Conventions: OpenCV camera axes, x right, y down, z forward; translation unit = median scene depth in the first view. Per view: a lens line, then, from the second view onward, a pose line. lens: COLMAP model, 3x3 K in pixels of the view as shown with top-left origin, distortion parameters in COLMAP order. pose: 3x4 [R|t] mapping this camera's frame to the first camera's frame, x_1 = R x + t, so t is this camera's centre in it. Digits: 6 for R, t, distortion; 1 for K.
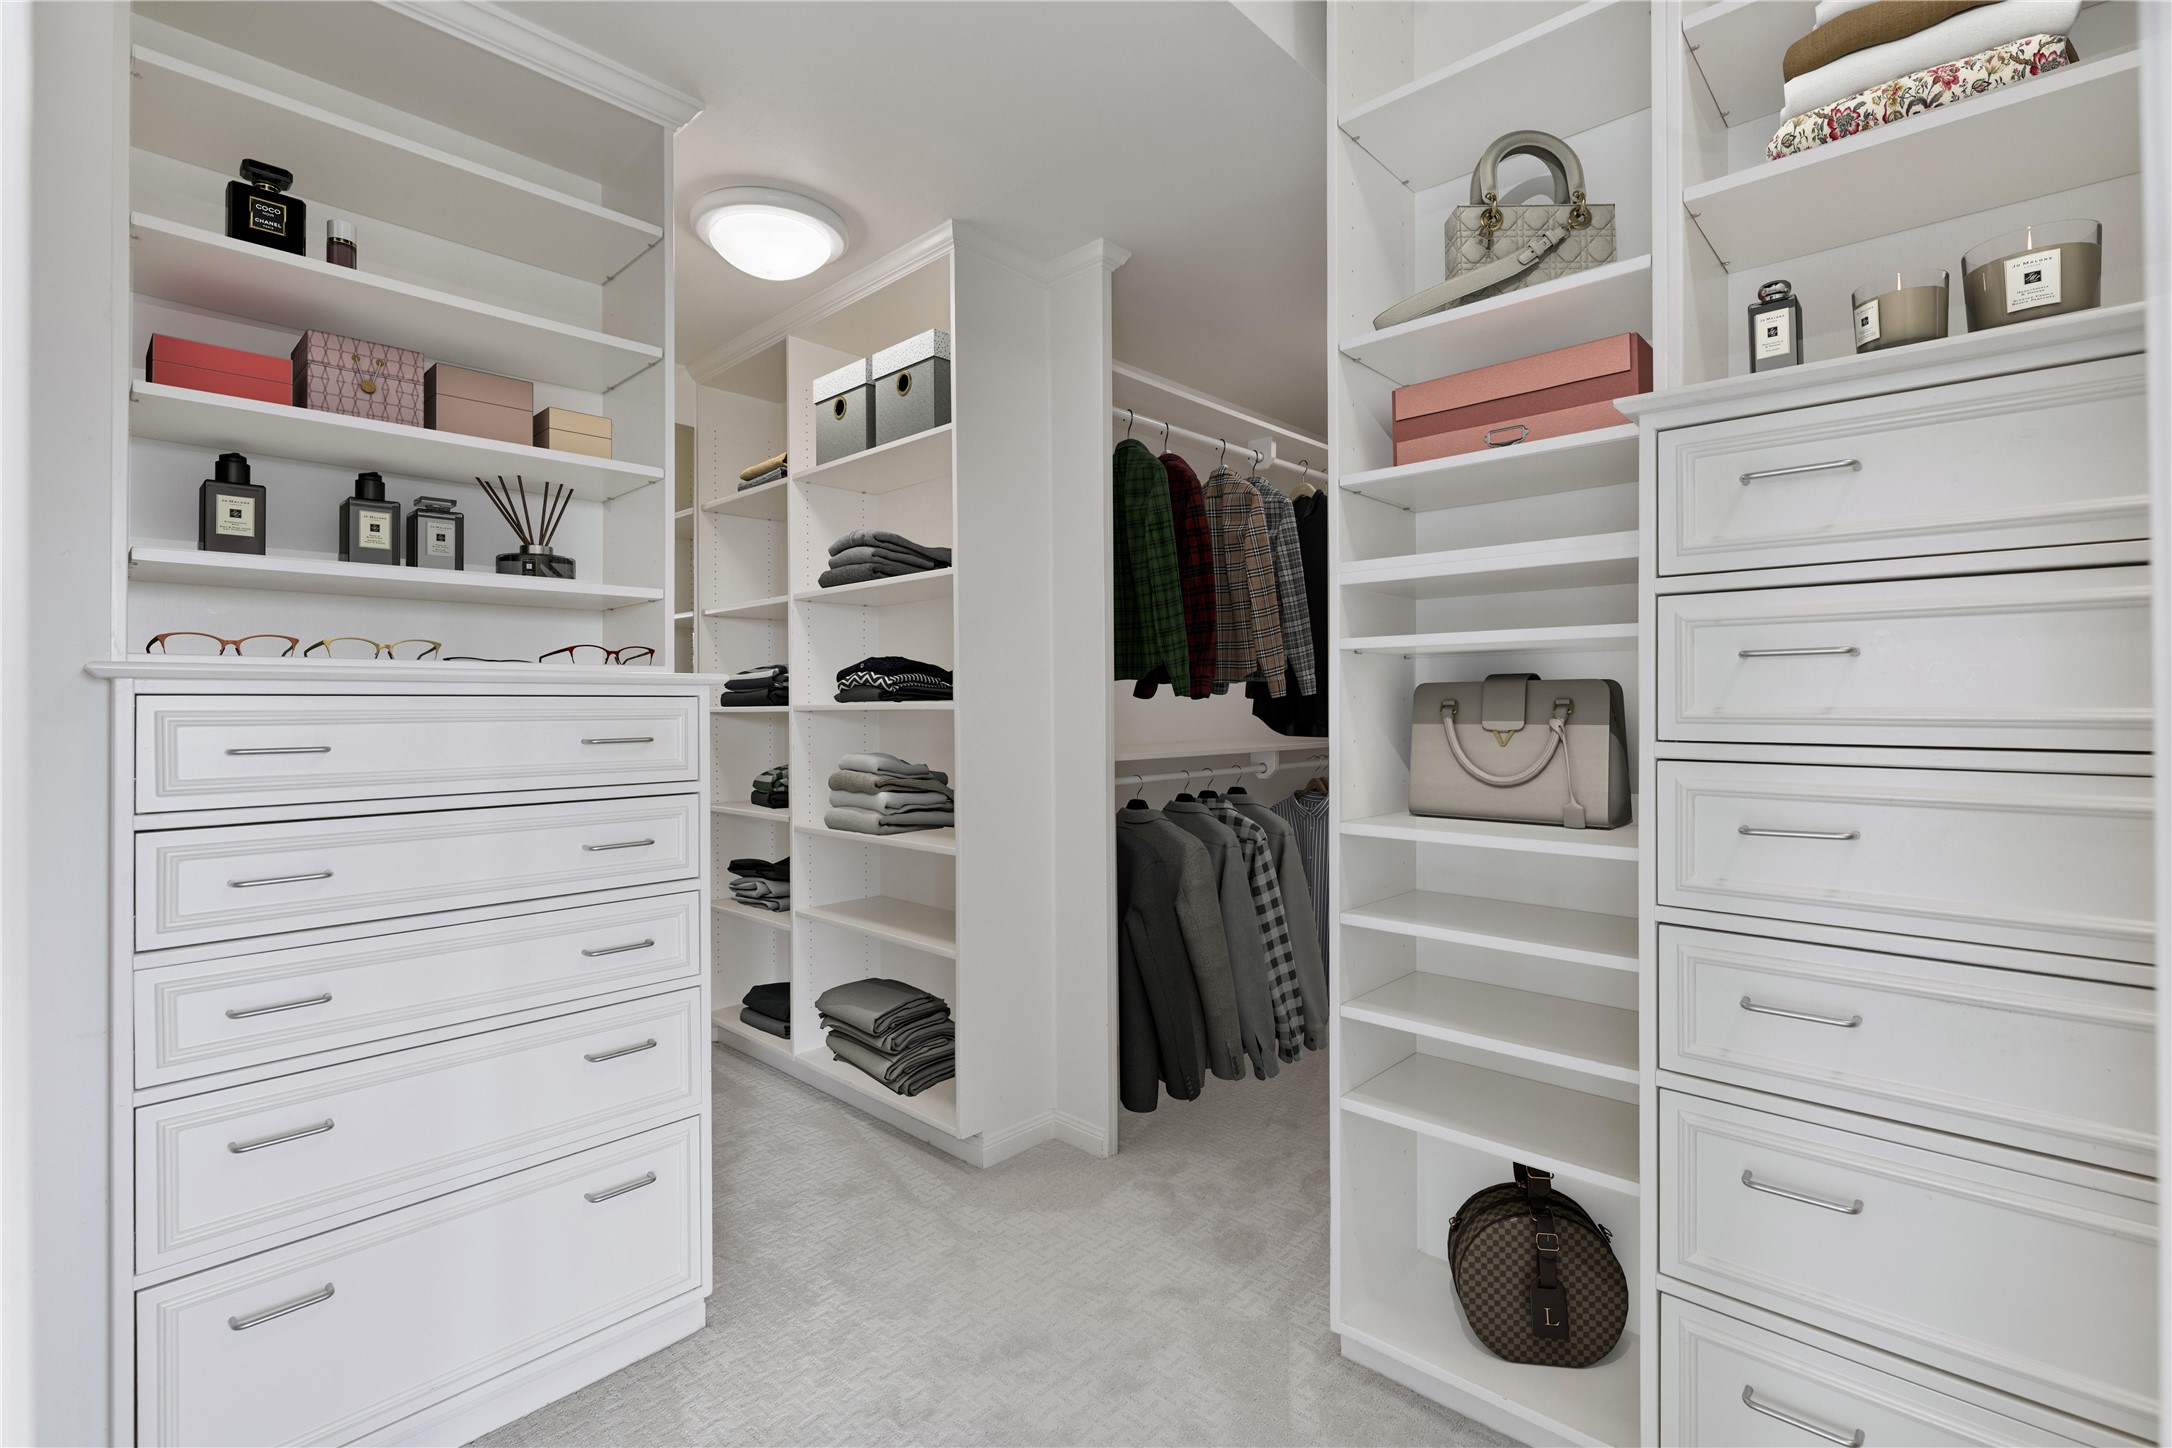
lens RADIAL K [[998.0, 0, 1078.2], [0, 998.0, 714.7], [0, 0, 1]] dist [-0.006309, -0.000604]
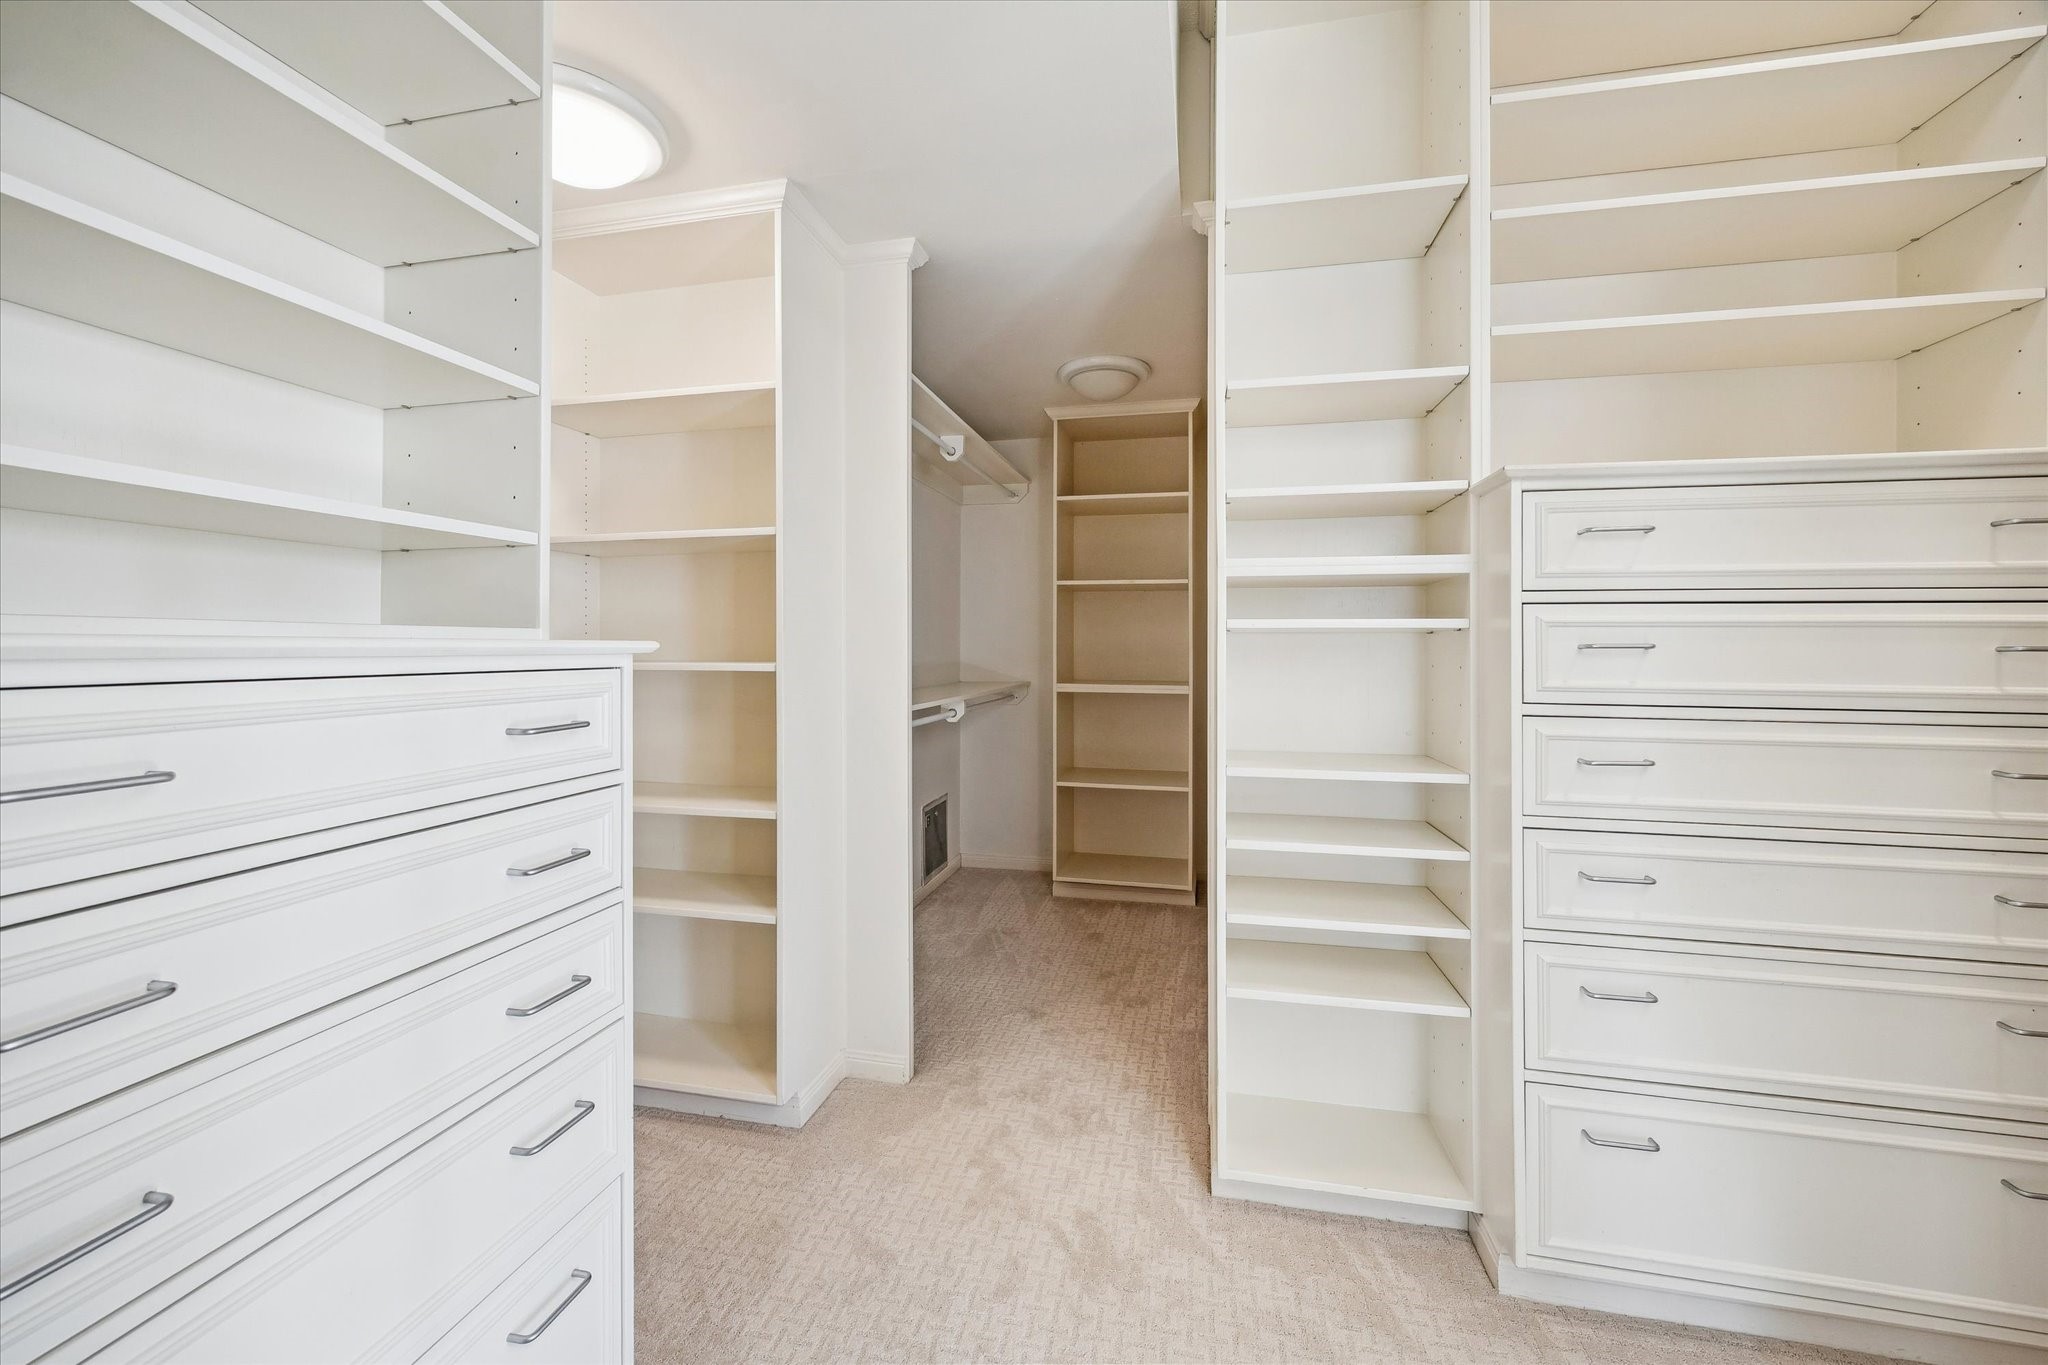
lens RADIAL K [[804.1, 0, 1023.9], [0, 804.1, 648.9], [0, 0, 1]] dist [-0.001258, -0.000531]
pose [[0.851722, 0.005292, 0.523967, -0.481683], [-0.001849, 0.999973, -0.007093, -0.032086], [-0.523991, 0.005073, 0.851709, 0.276255]]
